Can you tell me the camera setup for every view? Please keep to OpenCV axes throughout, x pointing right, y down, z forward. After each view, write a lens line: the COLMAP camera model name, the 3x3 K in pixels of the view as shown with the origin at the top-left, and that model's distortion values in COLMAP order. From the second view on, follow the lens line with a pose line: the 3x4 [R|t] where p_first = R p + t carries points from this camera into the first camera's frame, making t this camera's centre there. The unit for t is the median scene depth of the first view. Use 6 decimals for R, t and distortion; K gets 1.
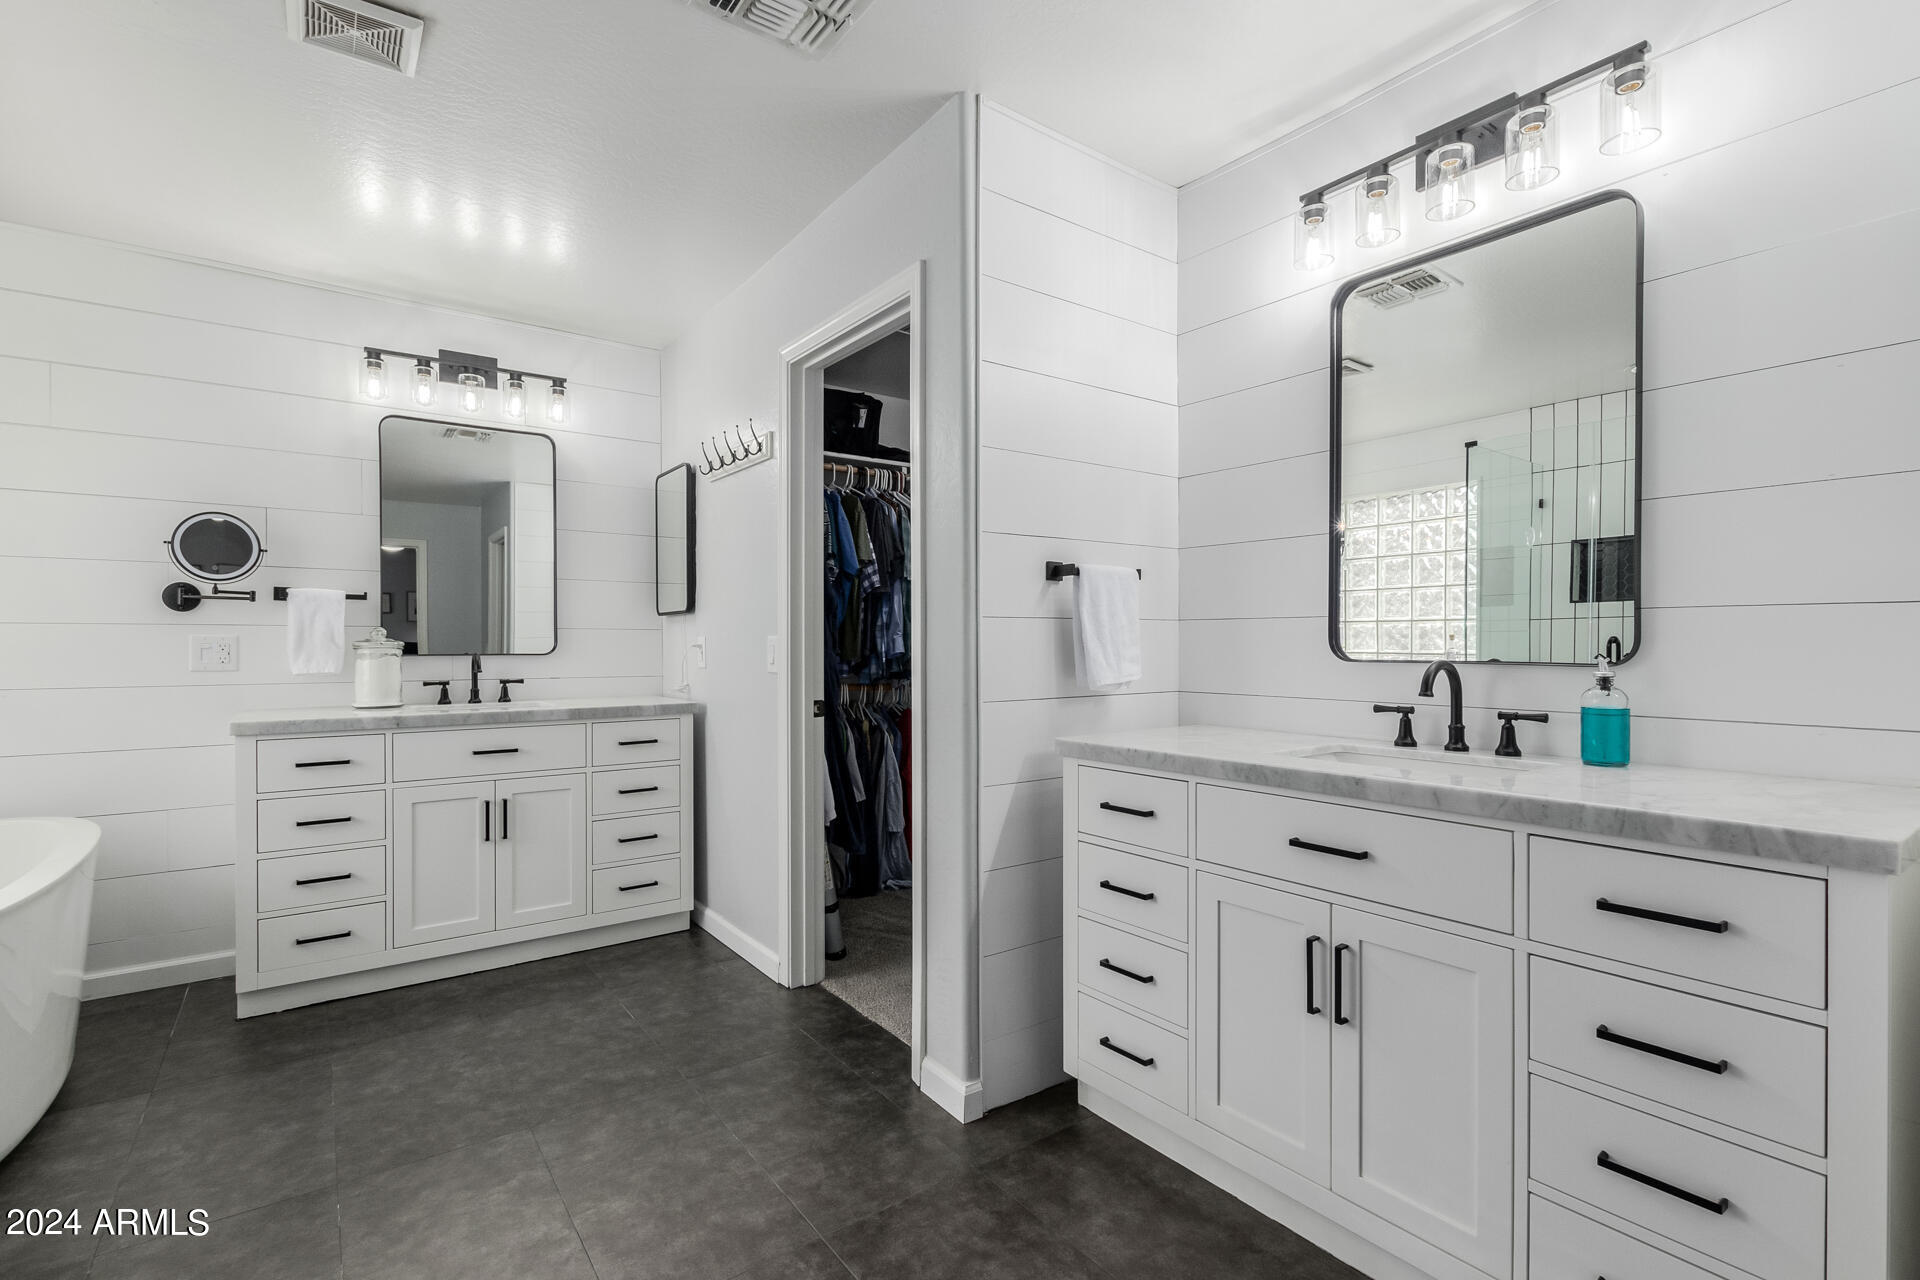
lens RADIAL K [[900.2, 0, 960.0], [0, 900.2, 640.0], [0, 0, 1]] dist [0.020444, -0.000168]
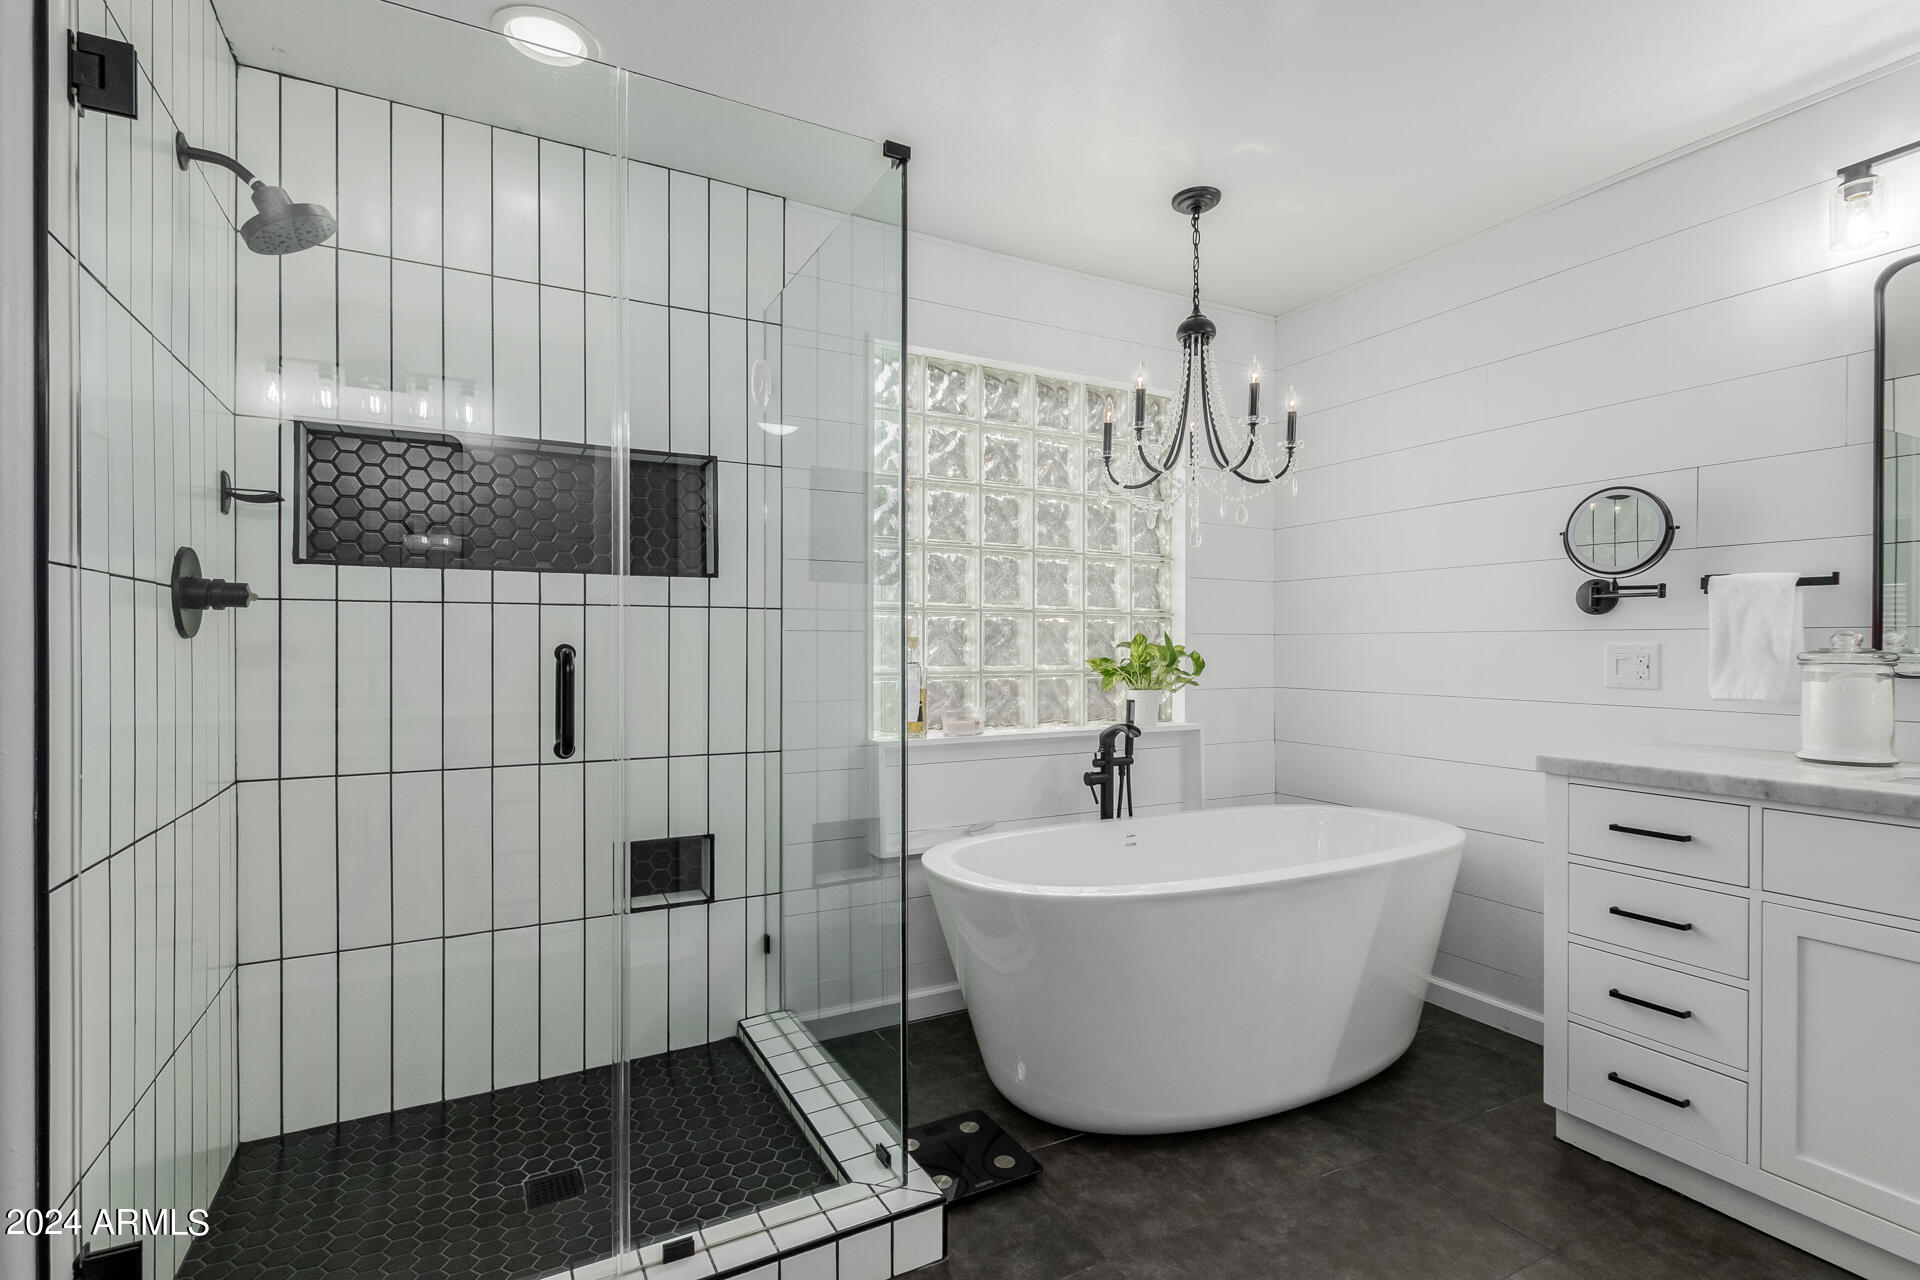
lens RADIAL K [[875.6, 0, 953.9], [0, 875.6, 649.2], [0, 0, 1]] dist [0.002172, 0.000034]
pose [[-0.148500, 0.003896, -0.988905, 0.021462], [0.002776, 0.999990, 0.003523, -0.004426], [0.988909, -0.002222, -0.148509, 0.538871]]
